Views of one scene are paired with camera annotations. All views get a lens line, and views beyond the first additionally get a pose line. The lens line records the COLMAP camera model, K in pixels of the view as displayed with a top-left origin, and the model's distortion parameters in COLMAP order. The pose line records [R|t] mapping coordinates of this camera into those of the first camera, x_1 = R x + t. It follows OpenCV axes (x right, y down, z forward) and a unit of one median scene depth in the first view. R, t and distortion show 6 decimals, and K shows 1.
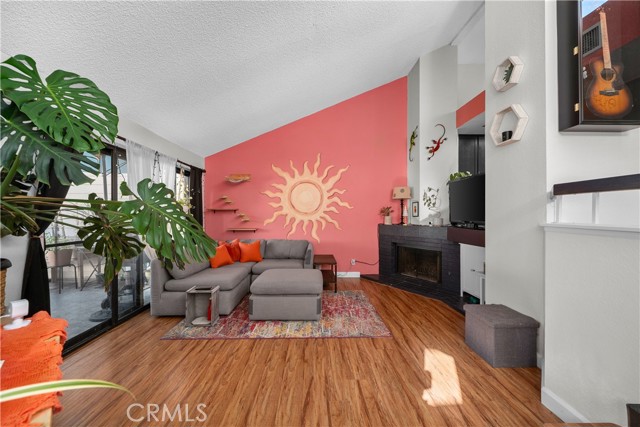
lens RADIAL K [[242.4, 0, 319.7], [0, 242.4, 213.8], [0, 0, 1]] dist [-0.008994, 0.000916]
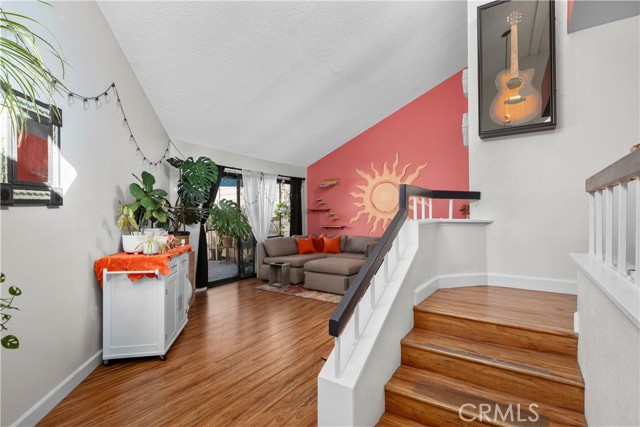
lens RADIAL K [[318.1, 0, 320.4], [0, 318.1, 211.3], [0, 0, 1]] dist [0.010789, 0.000068]
pose [[0.814045, -0.009524, -0.580723, 0.534512], [0.007507, 0.999955, -0.005876, 0.000423], [0.580753, 0.000424, 0.814080, -0.282016]]
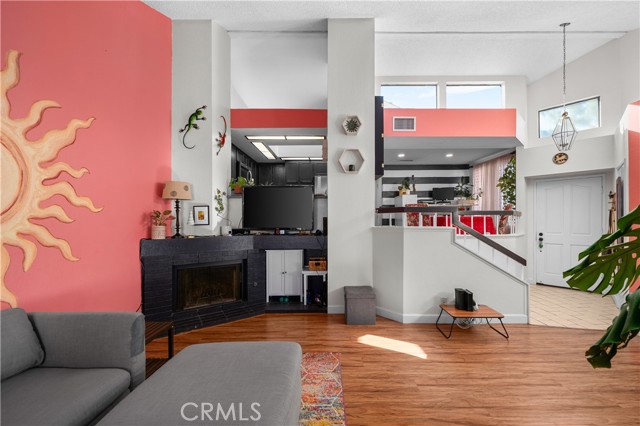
lens RADIAL K [[242.4, 0, 354.7], [0, 242.4, 217.8], [0, 0, 1]] dist [-0.008994, 0.000916]
pose [[-0.020451, 0.002106, 0.999789, -0.354351], [-0.004945, 0.999985, -0.002207, -0.011347], [-0.999779, -0.004989, -0.020440, 0.522504]]
